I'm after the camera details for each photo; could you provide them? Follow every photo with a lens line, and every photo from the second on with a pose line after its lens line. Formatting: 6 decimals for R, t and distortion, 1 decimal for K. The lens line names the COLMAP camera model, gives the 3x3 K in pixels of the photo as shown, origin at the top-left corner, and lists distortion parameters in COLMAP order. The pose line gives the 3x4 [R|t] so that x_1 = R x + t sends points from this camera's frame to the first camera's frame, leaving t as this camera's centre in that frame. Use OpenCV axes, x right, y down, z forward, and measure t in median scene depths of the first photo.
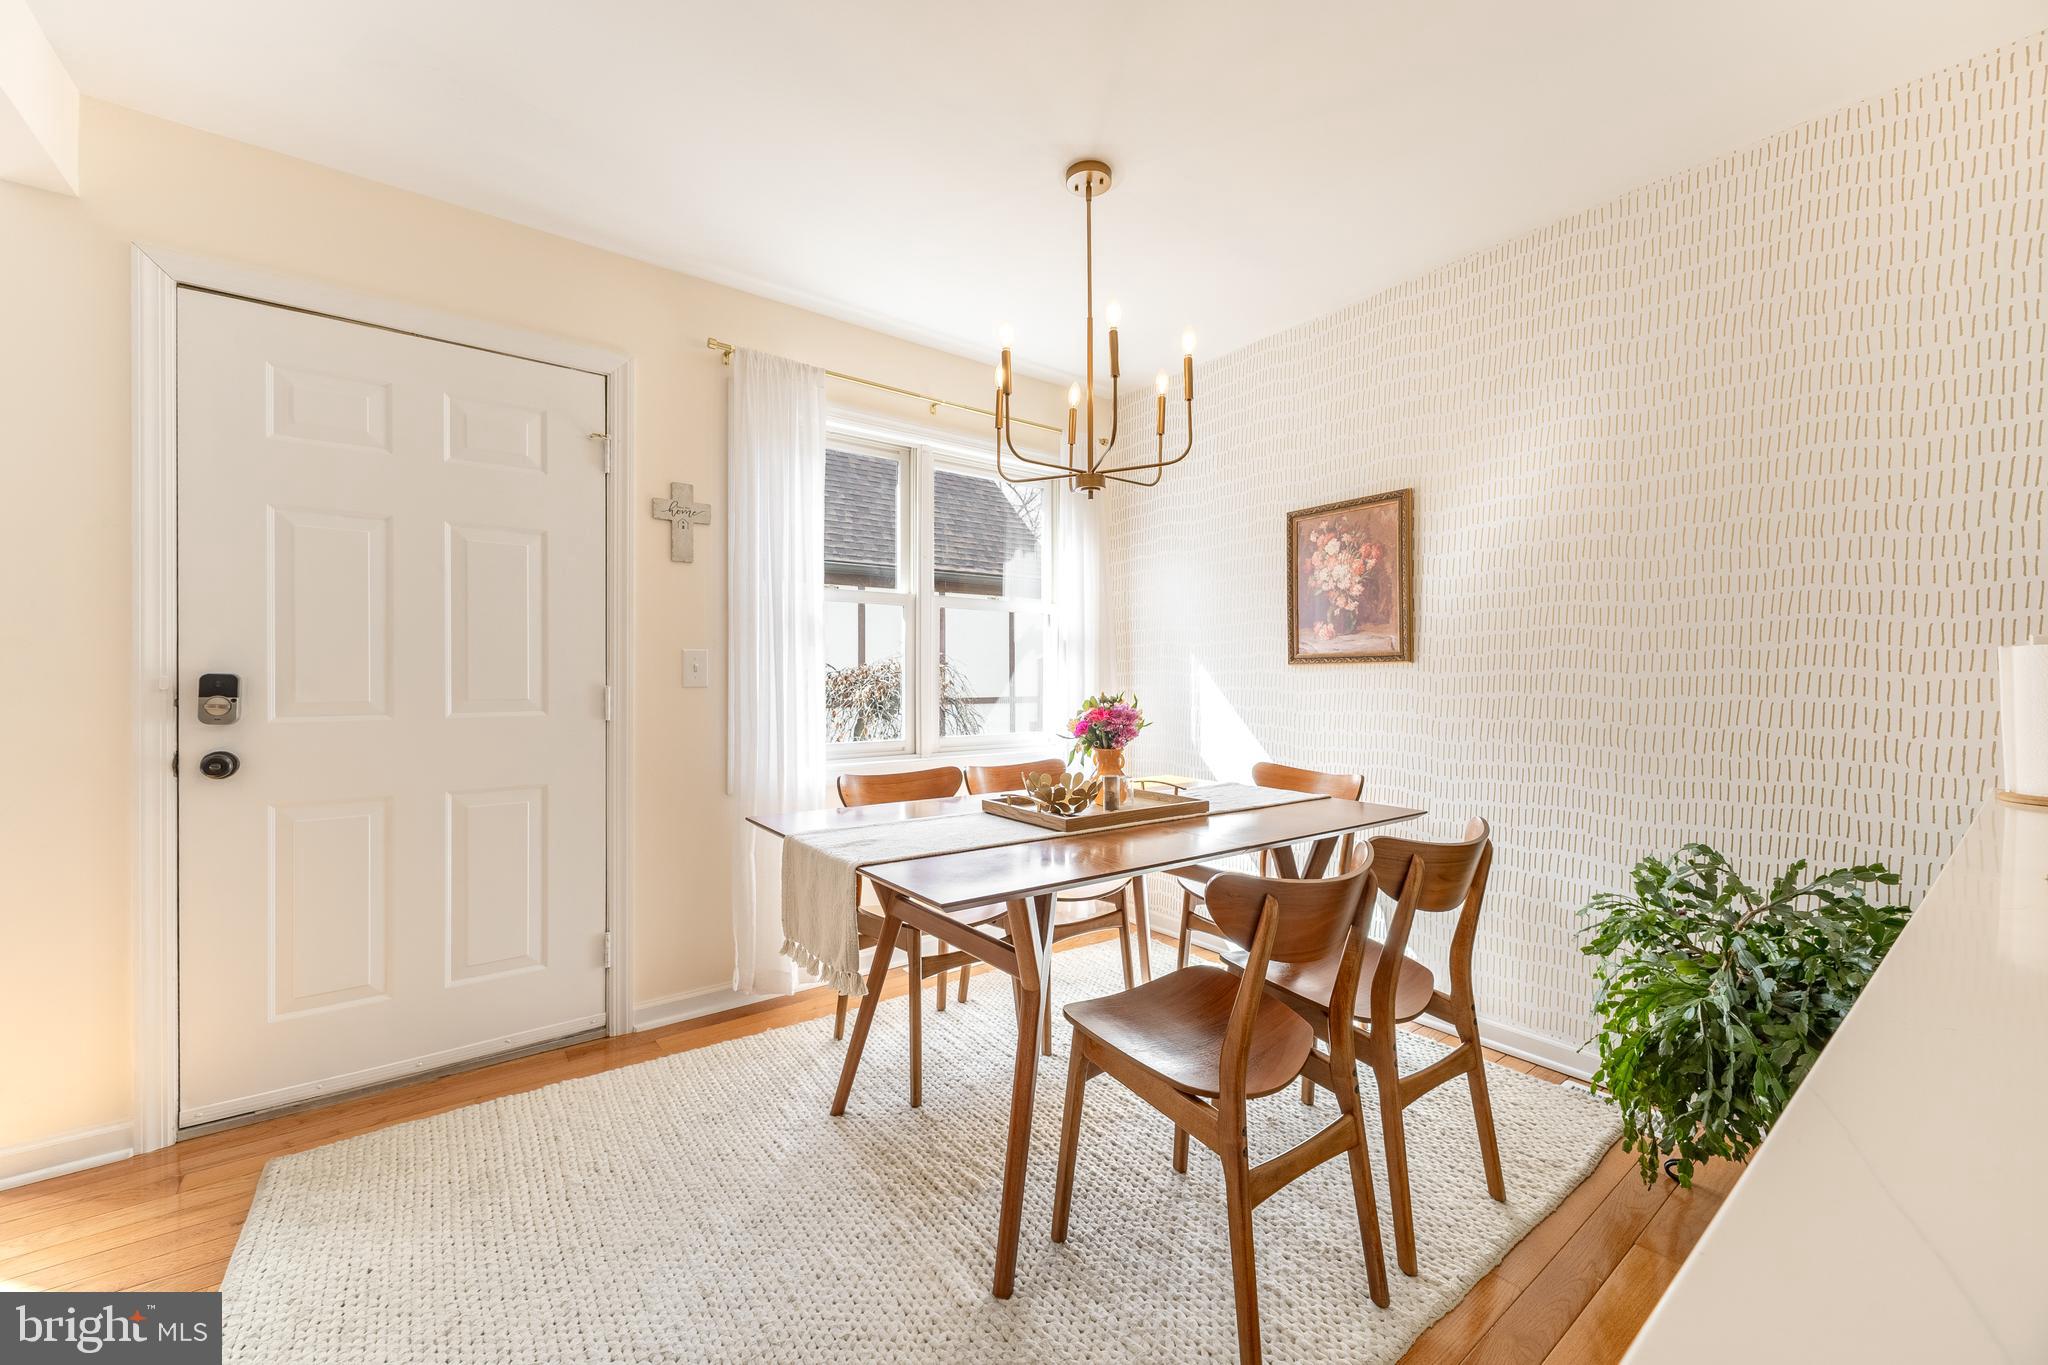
lens RADIAL K [[811.3, 0, 1025.1], [0, 811.3, 676.5], [0, 0, 1]] dist [0.002382, -0.002956]
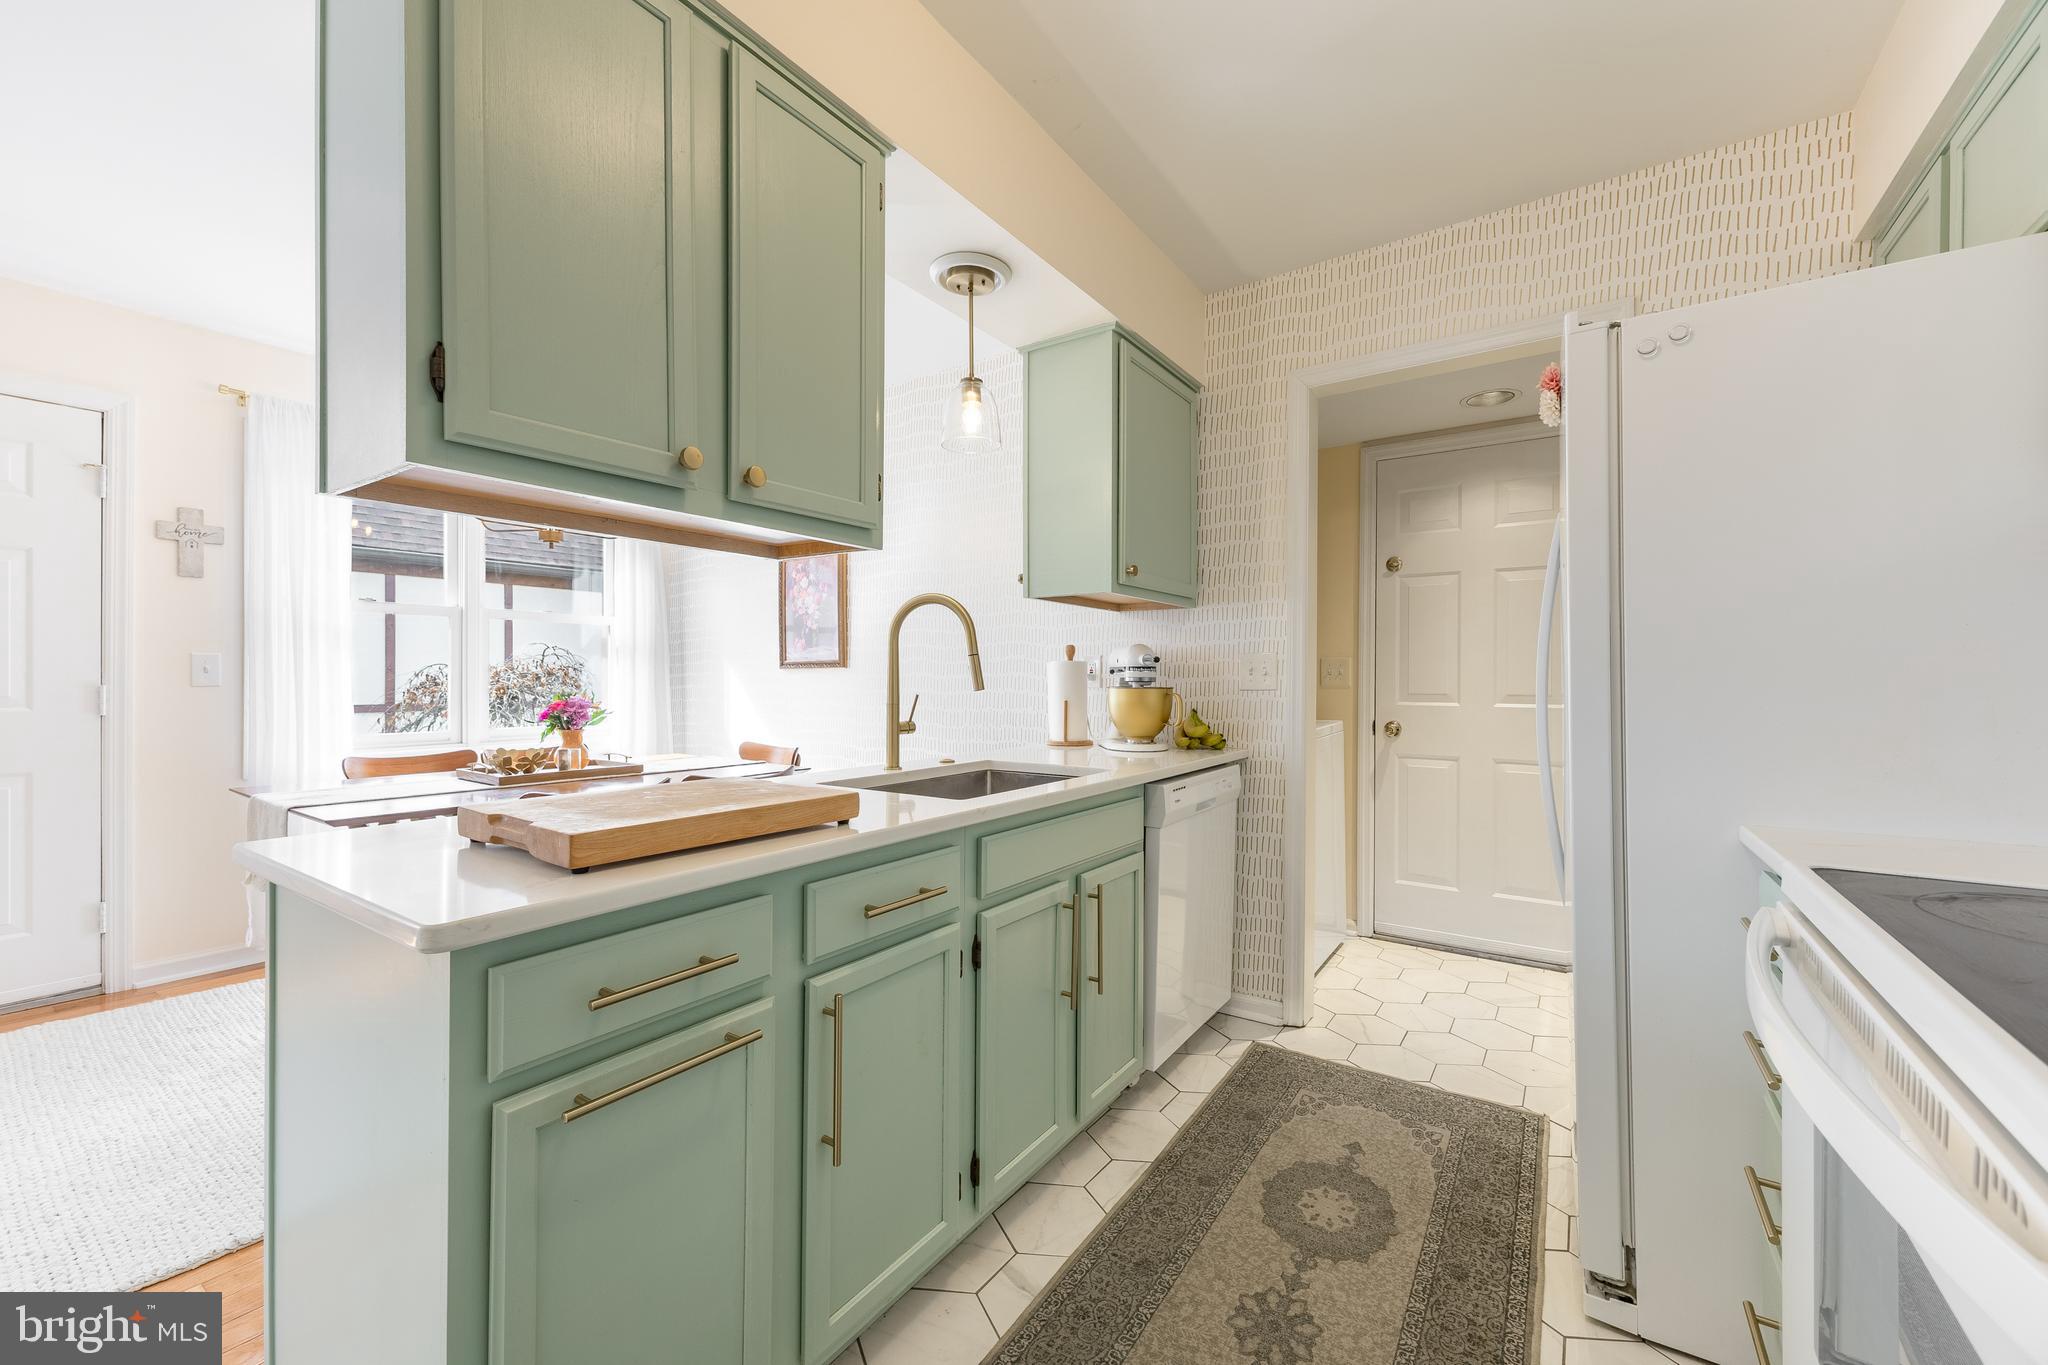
lens RADIAL K [[811.3, 0, 1010.9], [0, 811.3, 677.5], [0, 0, 1]] dist [0.002382, -0.002956]
pose [[0.950490, 0.001547, 0.310751, 0.335128], [-0.001058, 0.999998, -0.001742, 0.001740], [-0.310753, 0.001327, 0.950490, -0.464343]]
